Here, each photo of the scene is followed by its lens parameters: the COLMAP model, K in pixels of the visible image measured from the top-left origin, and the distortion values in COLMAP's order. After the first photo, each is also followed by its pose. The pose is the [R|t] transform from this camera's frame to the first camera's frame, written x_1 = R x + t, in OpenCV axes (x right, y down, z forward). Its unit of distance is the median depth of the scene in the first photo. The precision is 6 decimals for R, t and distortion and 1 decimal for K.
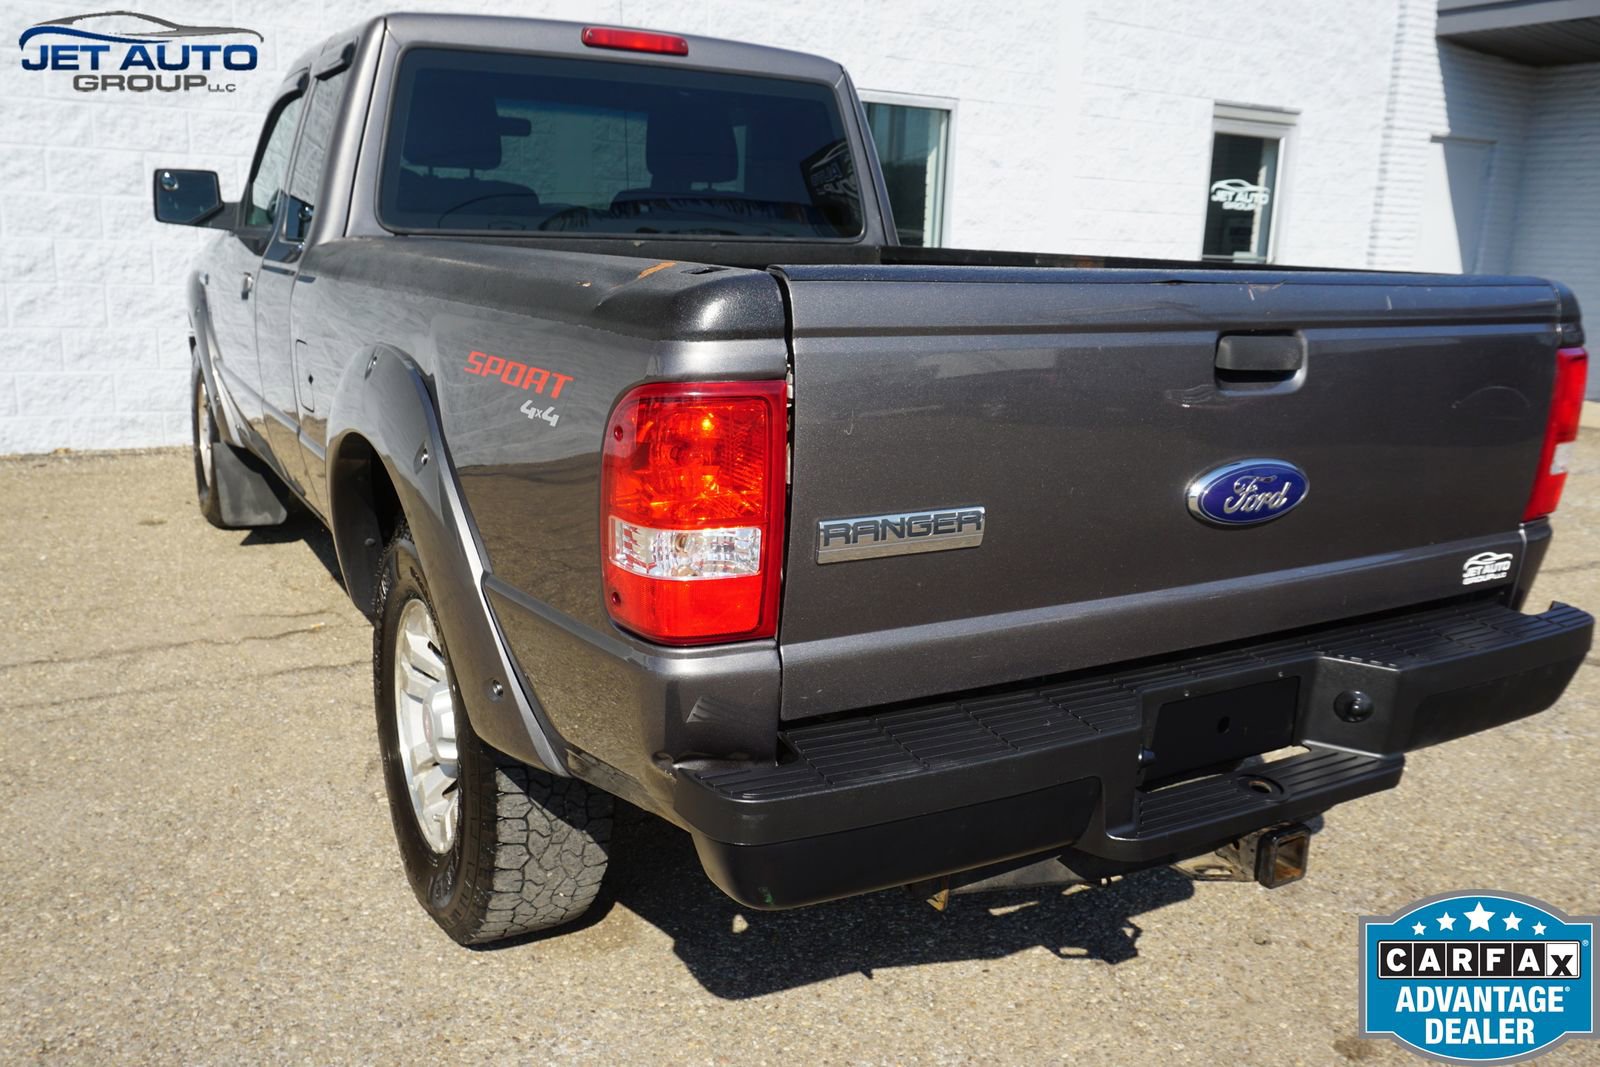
lens RADIAL K [[1261.6, 0, 787.1], [0, 1261.6, 553.8], [0, 0, 1]] dist [-0.020775, 0.016686]
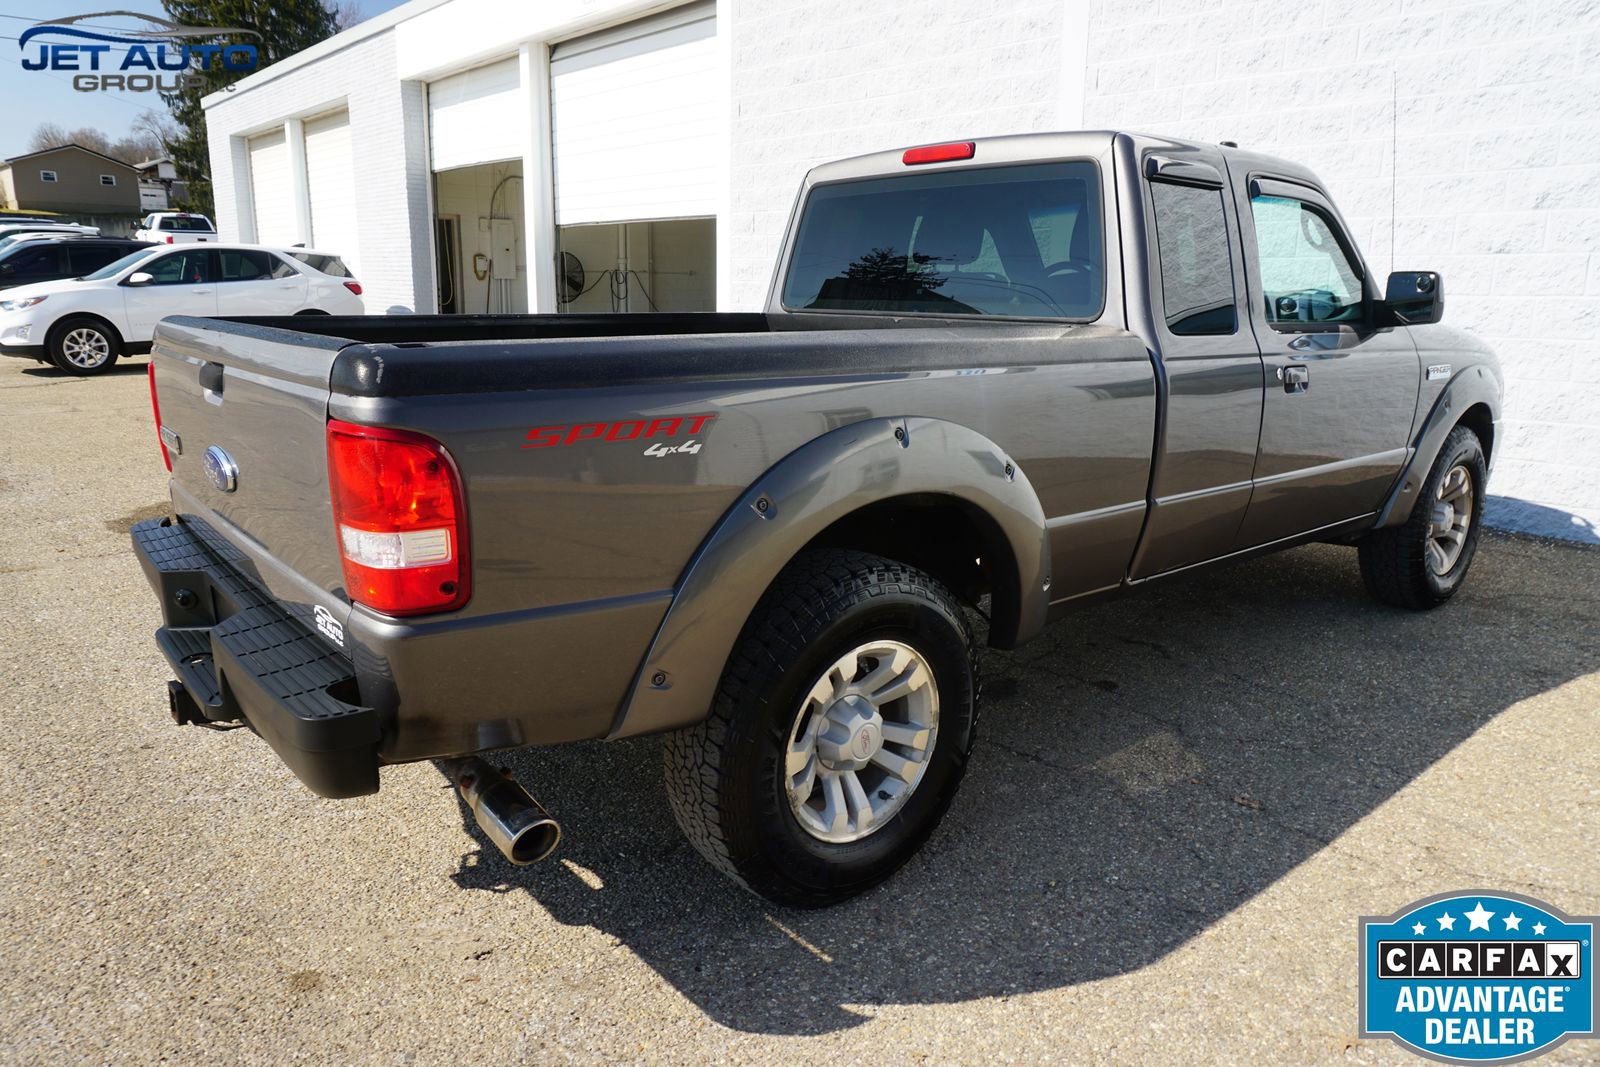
lens RADIAL K [[1059.6, 0, 791.1], [0, 1059.6, 526.2], [0, 0, 1]] dist [-0.036910, 0.023913]
pose [[0.153614, 0.185649, -0.970535, 0.484781], [-0.251998, 0.957076, 0.143189, -0.092487], [0.955458, 0.222577, 0.193803, 0.400137]]
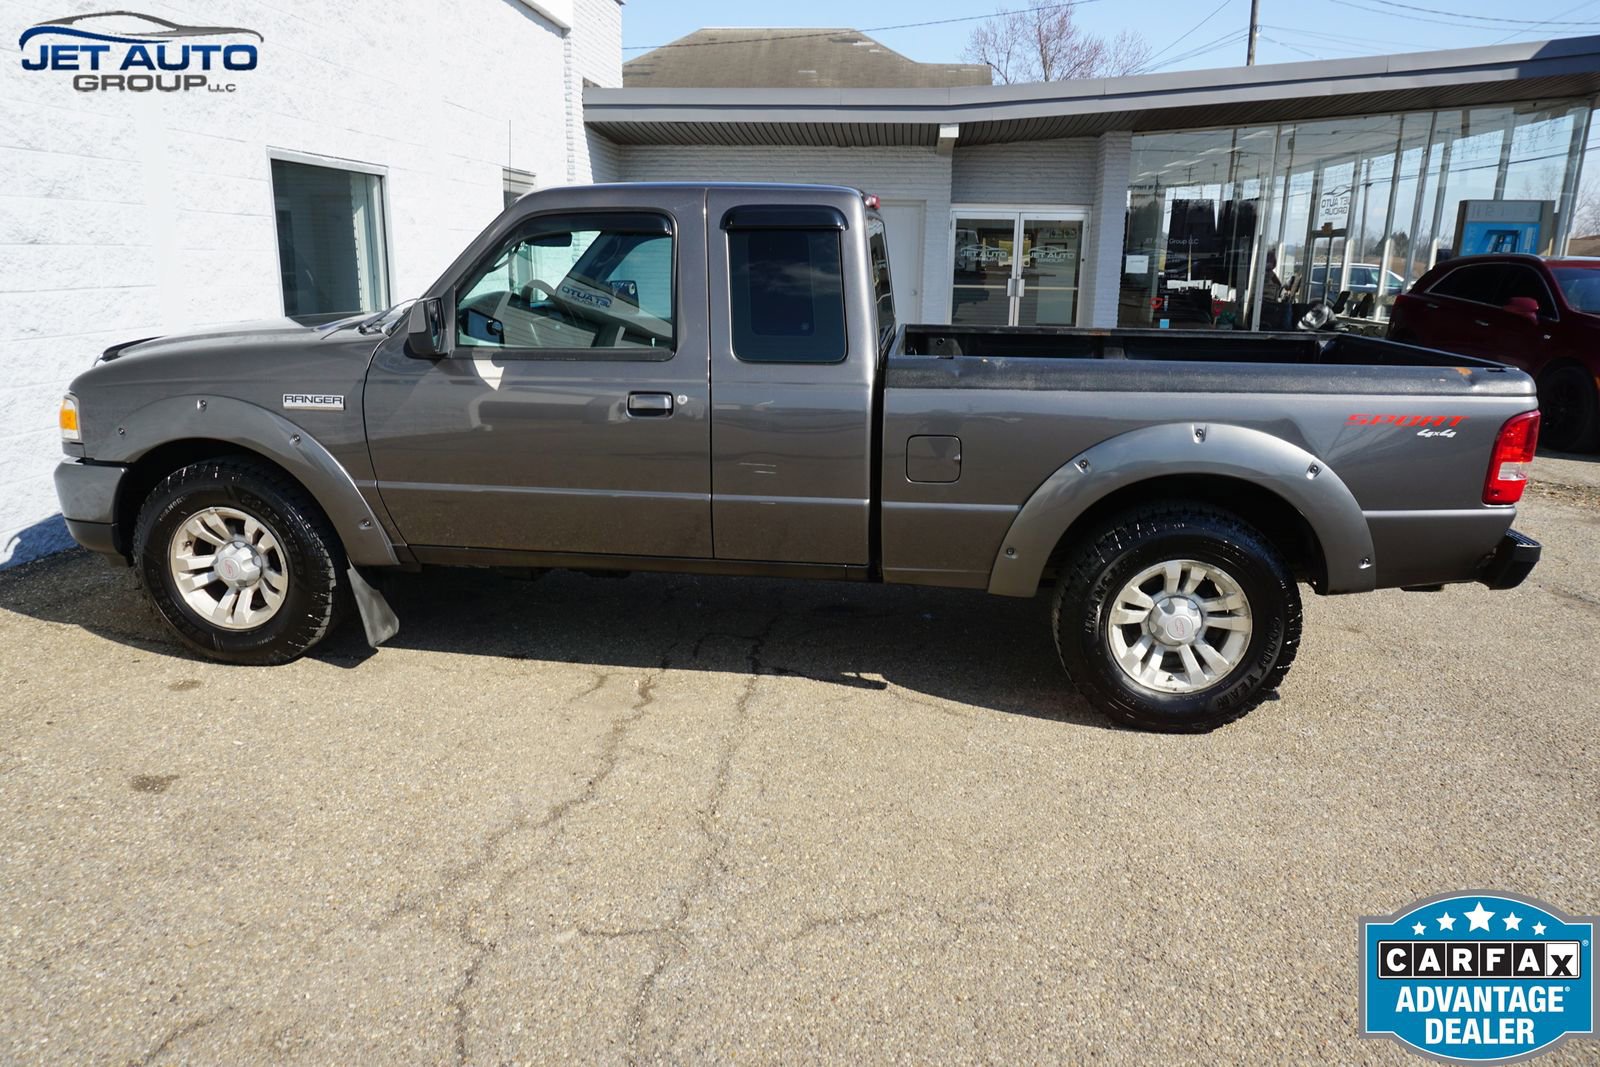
lens RADIAL K [[1059.6, 0, 794.5], [0, 1059.6, 522.8], [0, 0, 1]] dist [-0.036910, 0.023913]
pose [[0.598337, -0.221543, 0.770007, -0.645979], [0.204830, 0.971375, 0.120316, -0.111755], [-0.774621, 0.085731, 0.626588, 0.172725]]
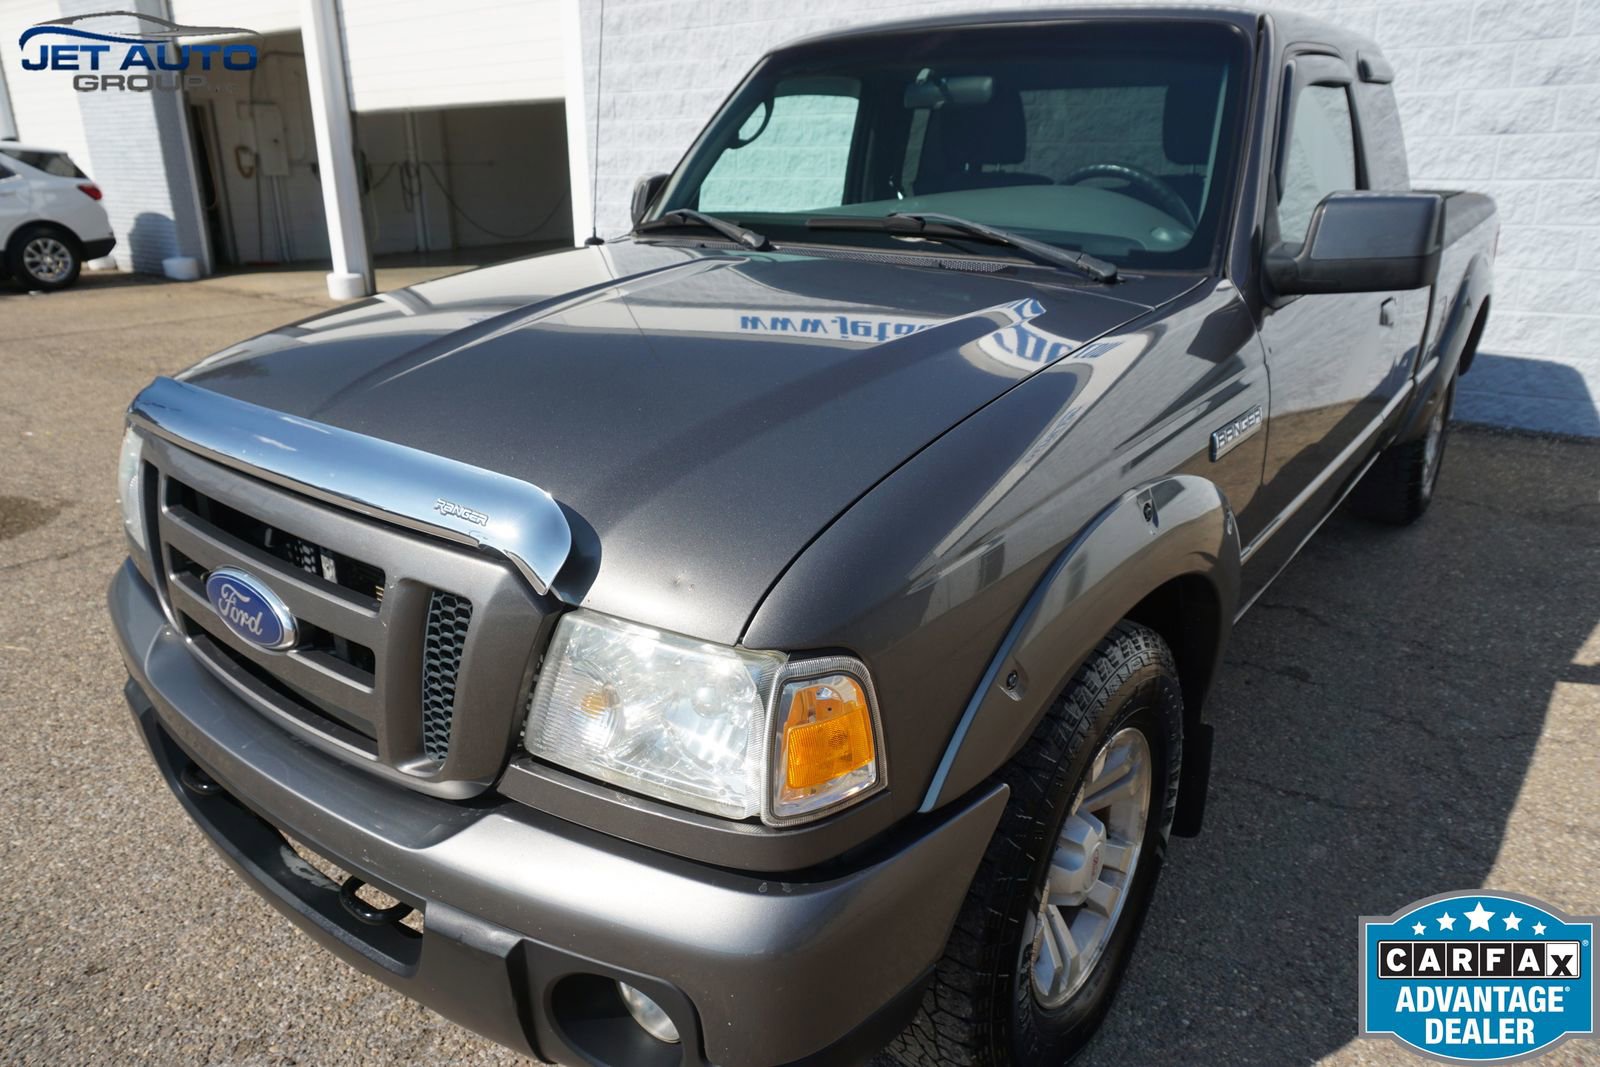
lens RADIAL K [[1059.6, 0, 792.9], [0, 1059.6, 523.9], [0, 0, 1]] dist [-0.036910, 0.023913]
pose [[0.358370, 0.261534, -0.896198, 0.300742], [-0.210527, 0.957872, 0.195347, -0.082332], [0.909533, 0.118667, 0.398332, 0.277918]]
